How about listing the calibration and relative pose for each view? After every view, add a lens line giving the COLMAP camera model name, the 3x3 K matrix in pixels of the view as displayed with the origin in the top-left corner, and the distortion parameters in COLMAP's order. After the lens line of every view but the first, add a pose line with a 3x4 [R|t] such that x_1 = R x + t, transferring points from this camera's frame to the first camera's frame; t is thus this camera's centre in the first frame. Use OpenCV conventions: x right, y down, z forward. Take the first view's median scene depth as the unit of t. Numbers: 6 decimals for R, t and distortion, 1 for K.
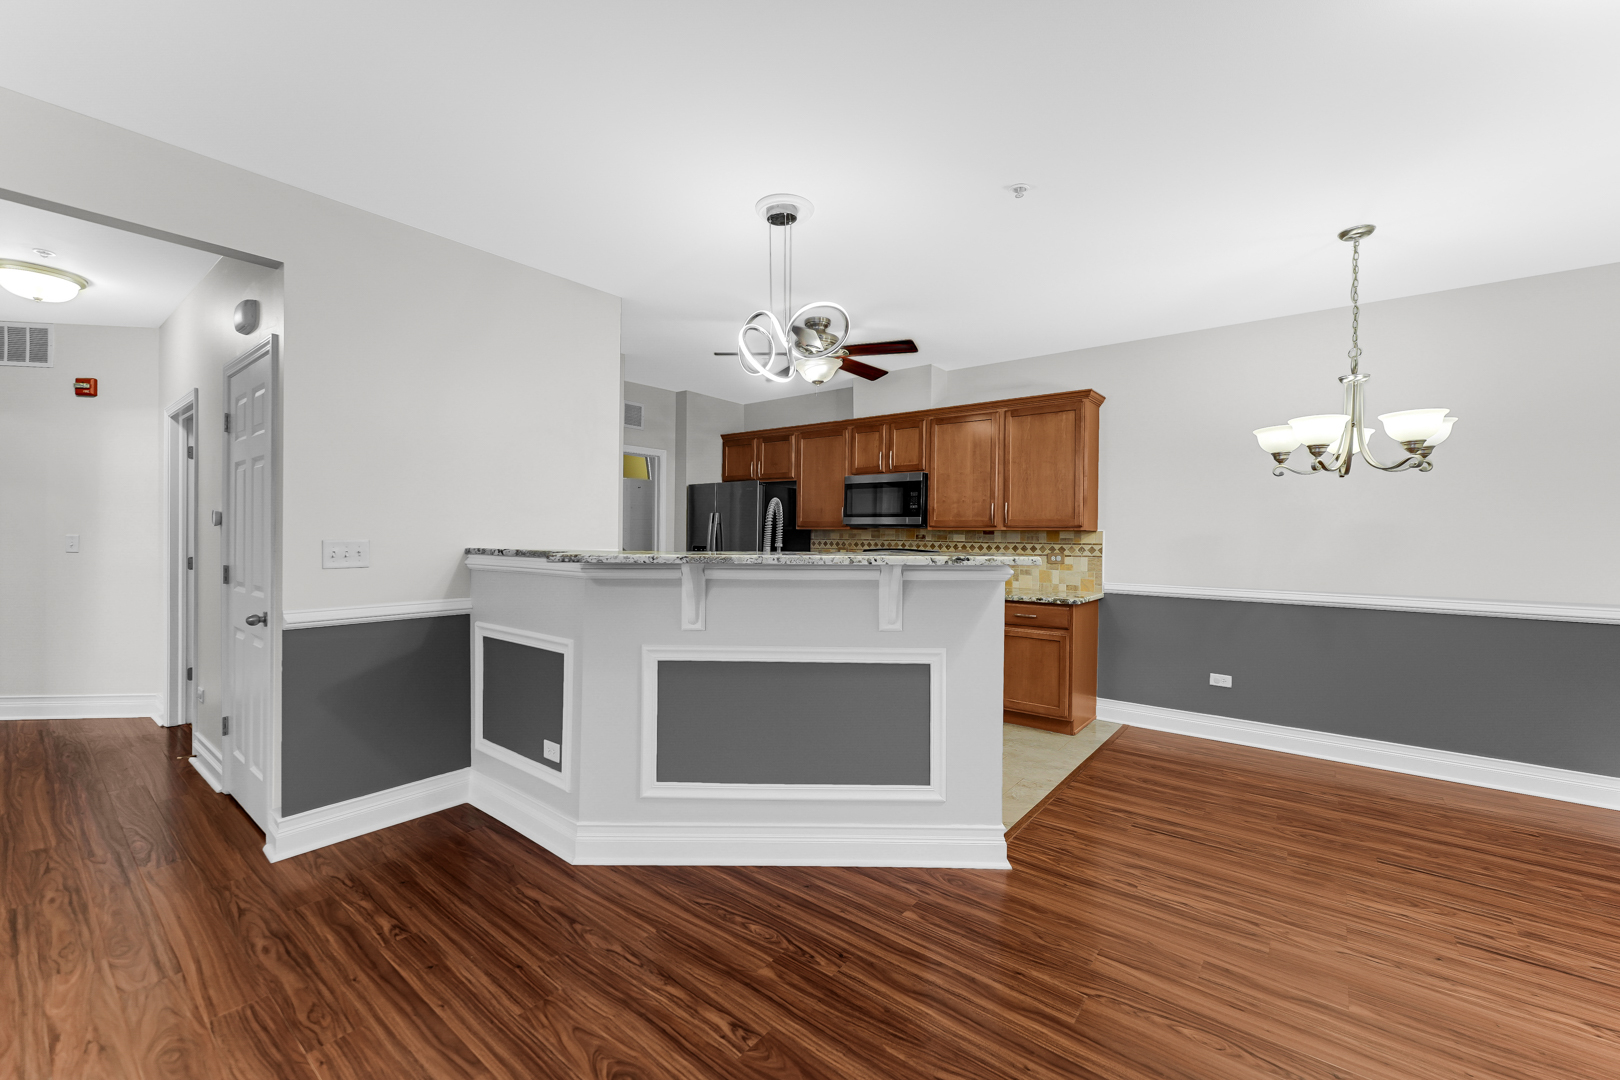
lens RADIAL K [[644.4, 0, 807.3], [0, 644.4, 535.9], [0, 0, 1]] dist [0.000903, 0.000022]
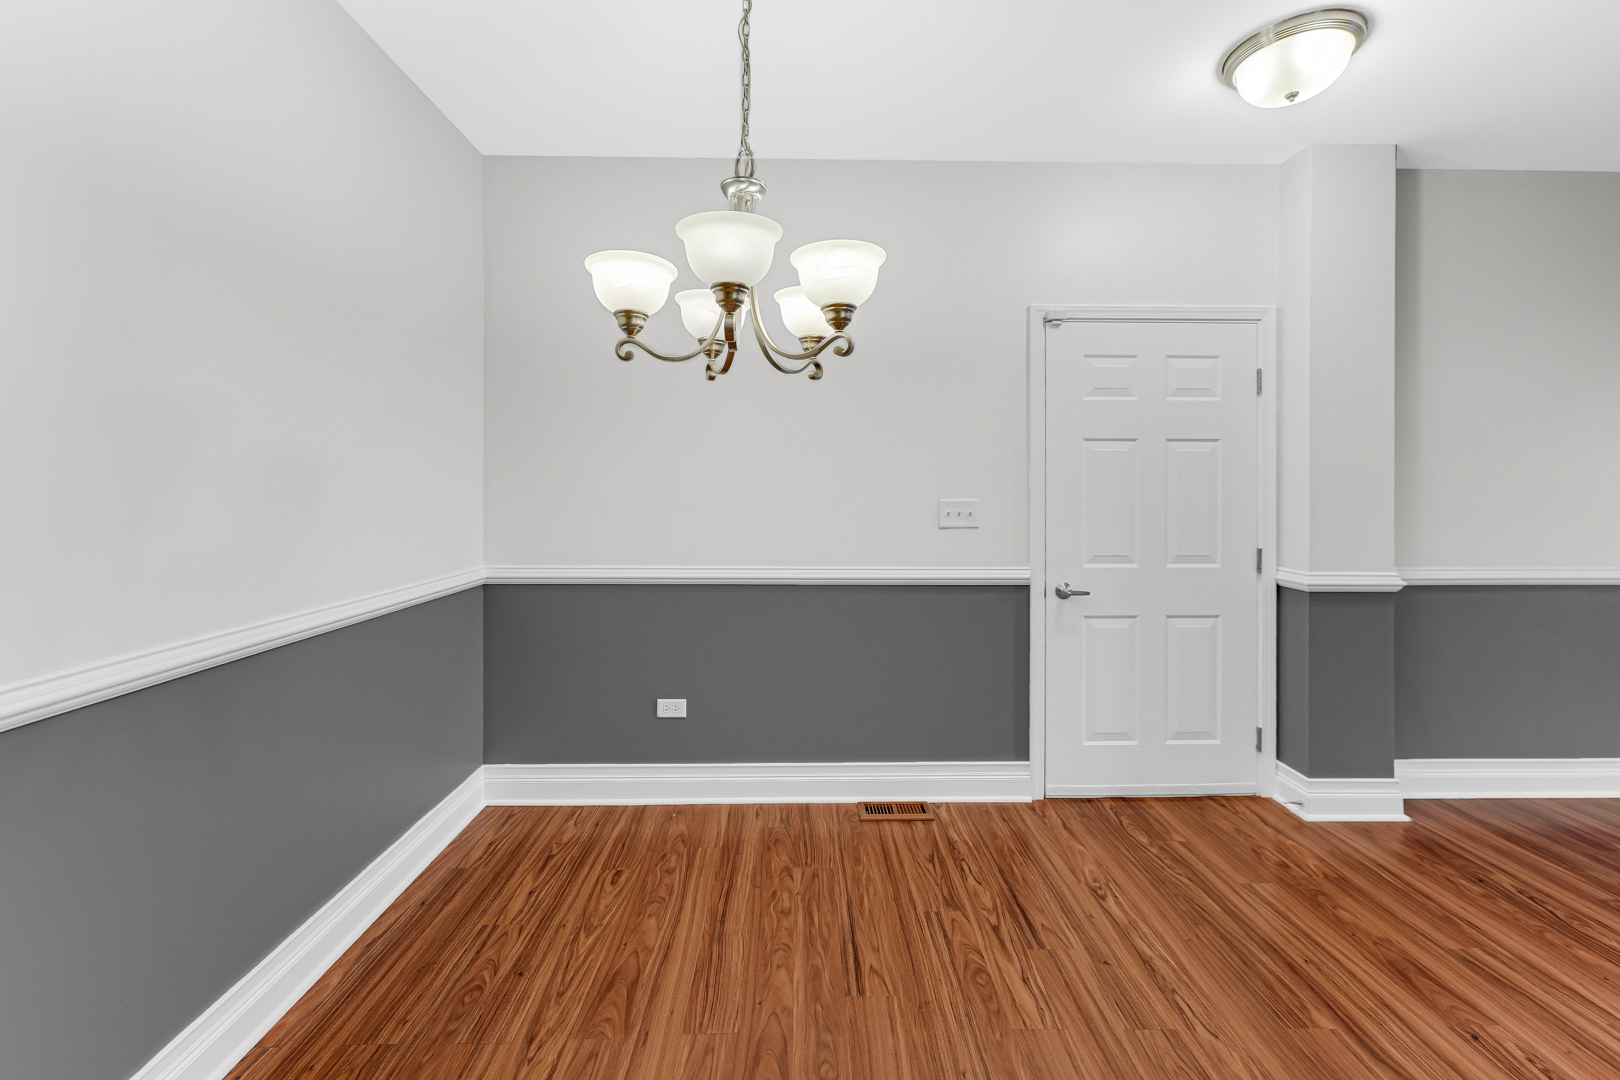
lens RADIAL K [[668.2, 0, 804.5], [0, 668.2, 482.2], [0, 0, 1]] dist [-0.003331, -0.000064]
pose [[-0.636763, -0.000242, 0.771059, 0.236999], [0.001394, 0.999998, 0.001465, 0.002303], [-0.771058, 0.002008, -0.636761, 0.822272]]
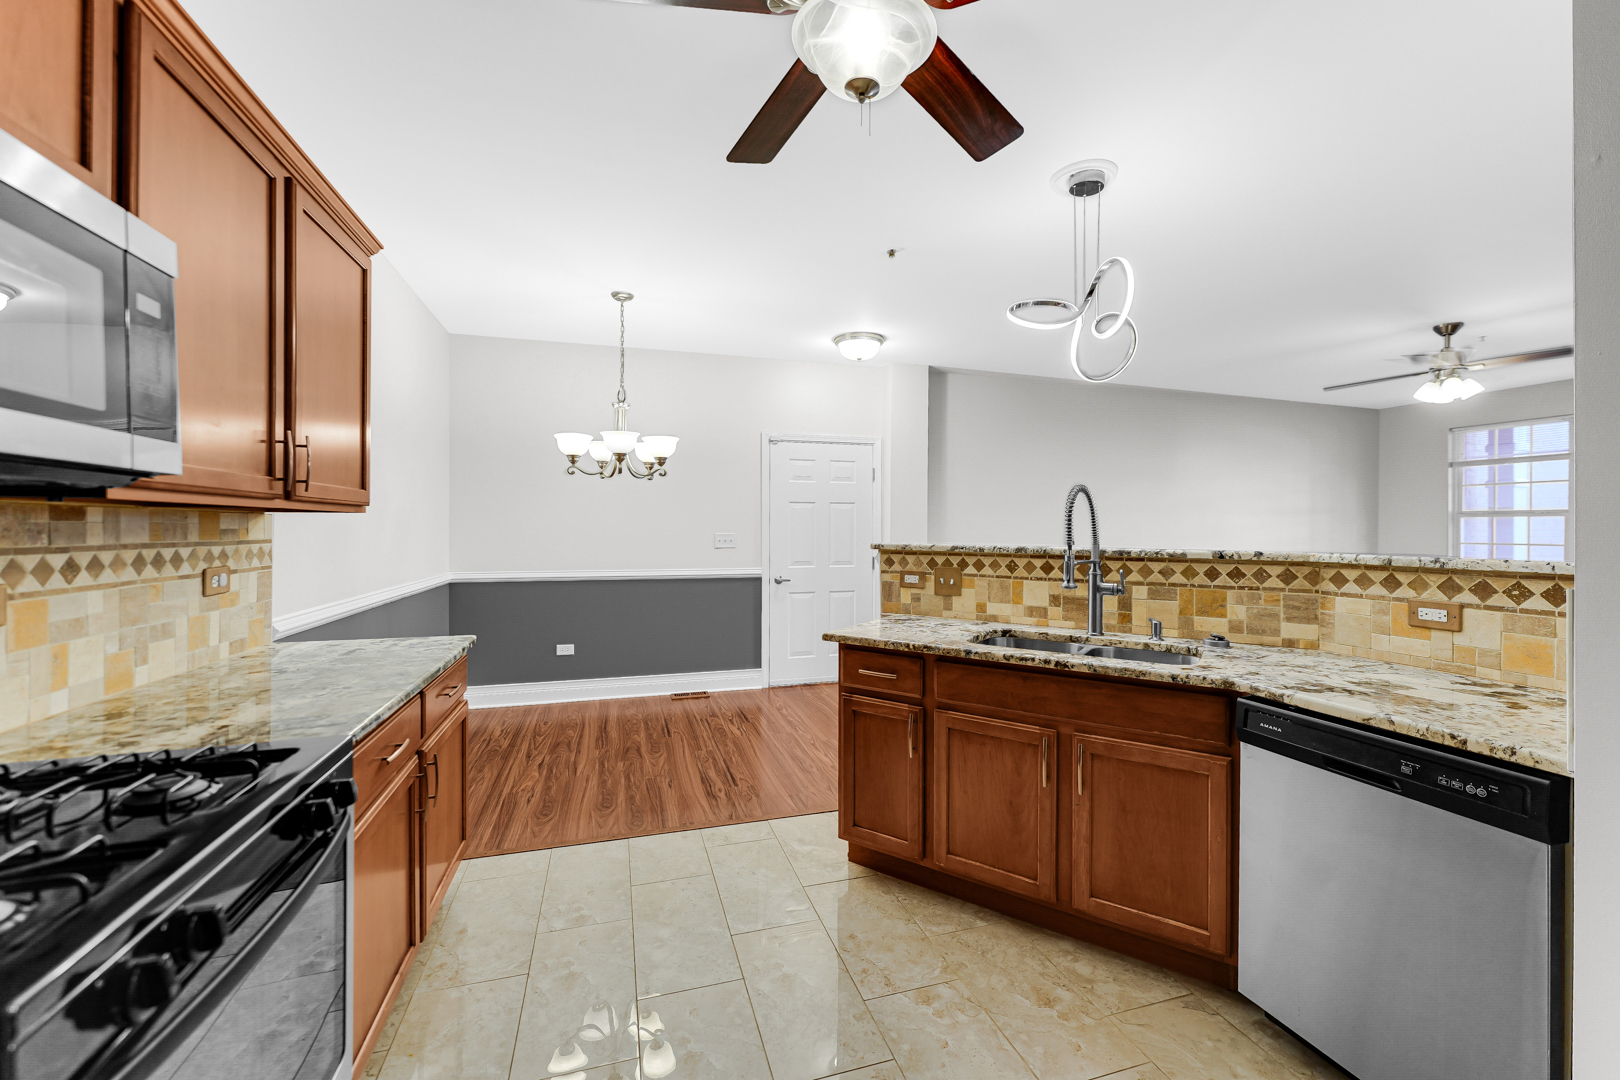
lens RADIAL K [[654.7, 0, 808.5], [0, 654.7, 526.5], [0, 0, 1]] dist [-0.001234, 0.000070]
pose [[-0.820973, -0.006263, 0.570932, -0.146642], [-0.001506, 0.999960, 0.008802, -0.002373], [-0.570964, 0.006367, -0.820950, 1.172760]]
